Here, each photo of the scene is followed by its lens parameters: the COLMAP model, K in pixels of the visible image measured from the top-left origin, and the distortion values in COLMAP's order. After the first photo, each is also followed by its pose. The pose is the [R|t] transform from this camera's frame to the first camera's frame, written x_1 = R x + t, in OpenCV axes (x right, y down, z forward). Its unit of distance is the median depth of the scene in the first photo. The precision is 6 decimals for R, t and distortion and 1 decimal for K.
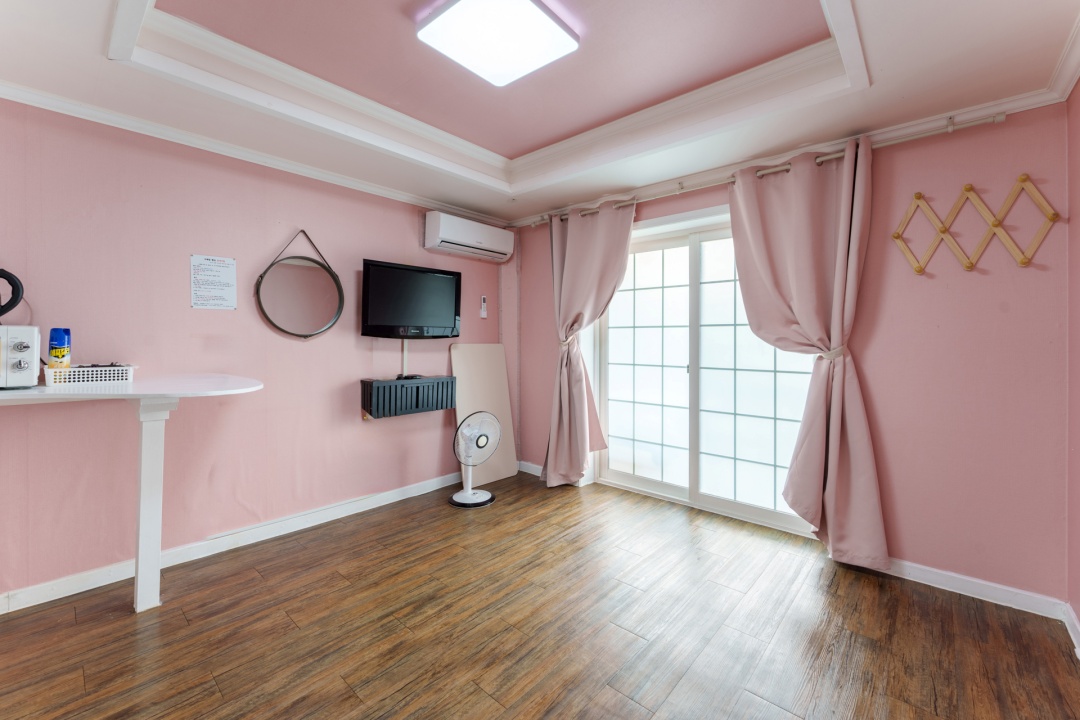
lens RADIAL K [[443.9, 0, 542.5], [0, 443.9, 335.6], [0, 0, 1]] dist [0.000647, 0.000068]
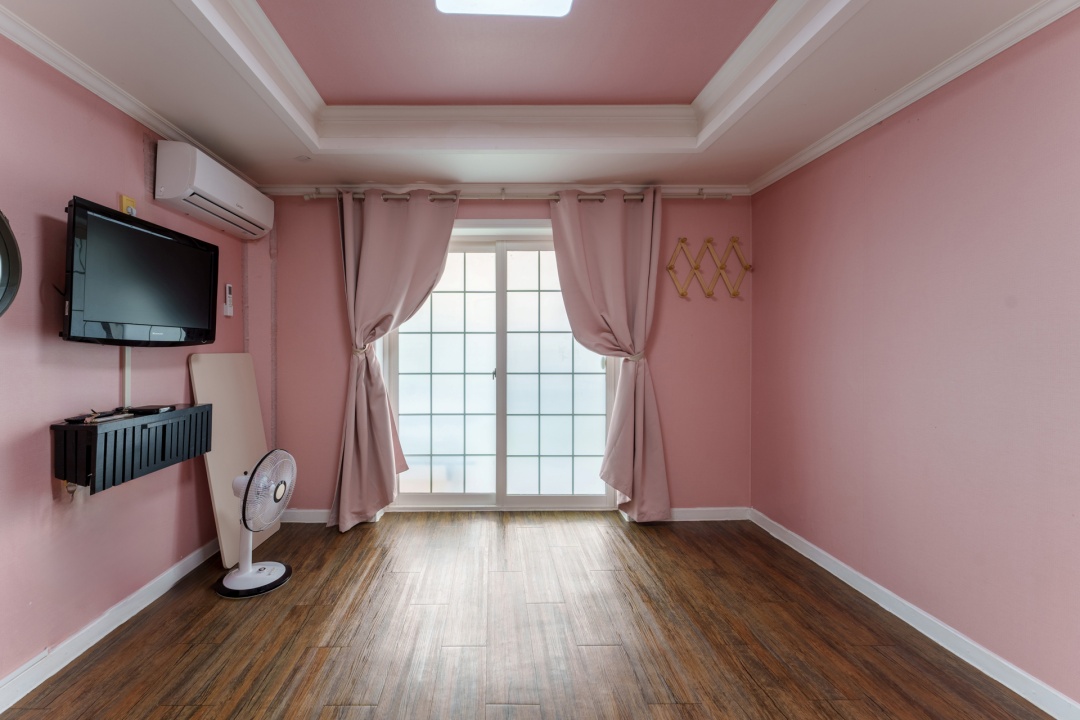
lens RADIAL K [[453.8, 0, 495.5], [0, 453.8, 345.8], [0, 0, 1]] dist [-0.002105, -0.000228]
pose [[0.743217, -0.003961, 0.669038, -0.386937], [-0.001112, 0.999974, 0.007155, 0.001484], [-0.669049, -0.006061, 0.743194, 0.255106]]
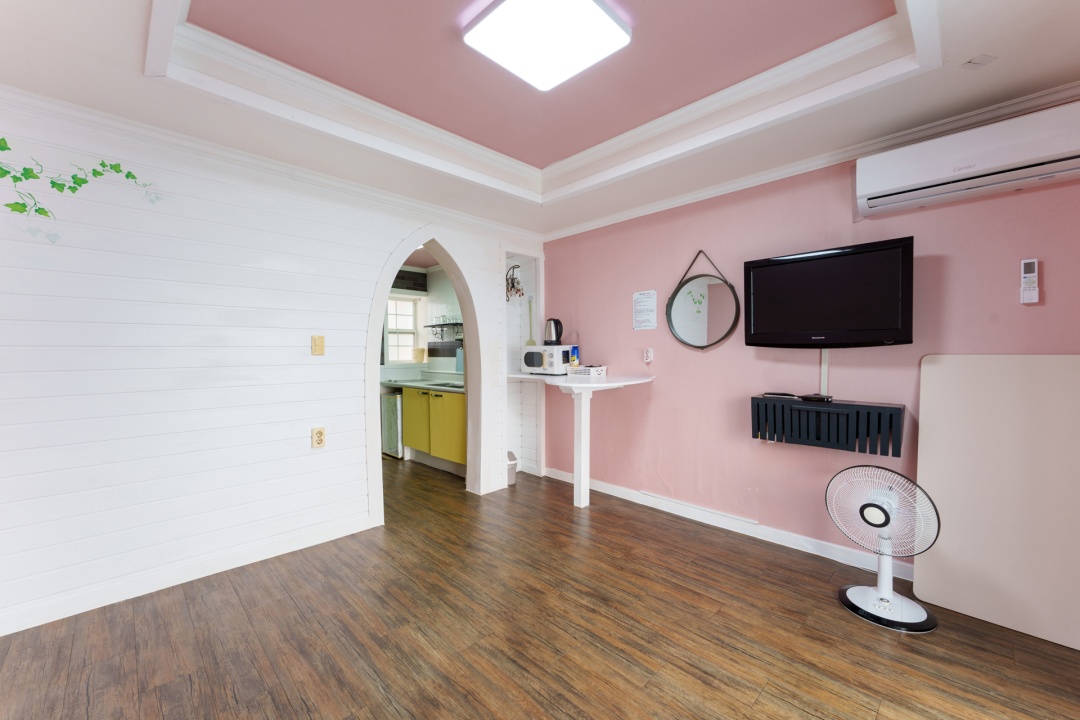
lens RADIAL K [[433.0, 0, 540.0], [0, 433.0, 360.0], [0, 0, 1]] dist [-0.000209, -0.000042]
pose [[-0.072051, 0.012646, -0.997321, 0.517488], [0.015329, 0.999816, 0.011570, 0.012772], [0.997283, -0.014454, -0.072232, 0.632877]]
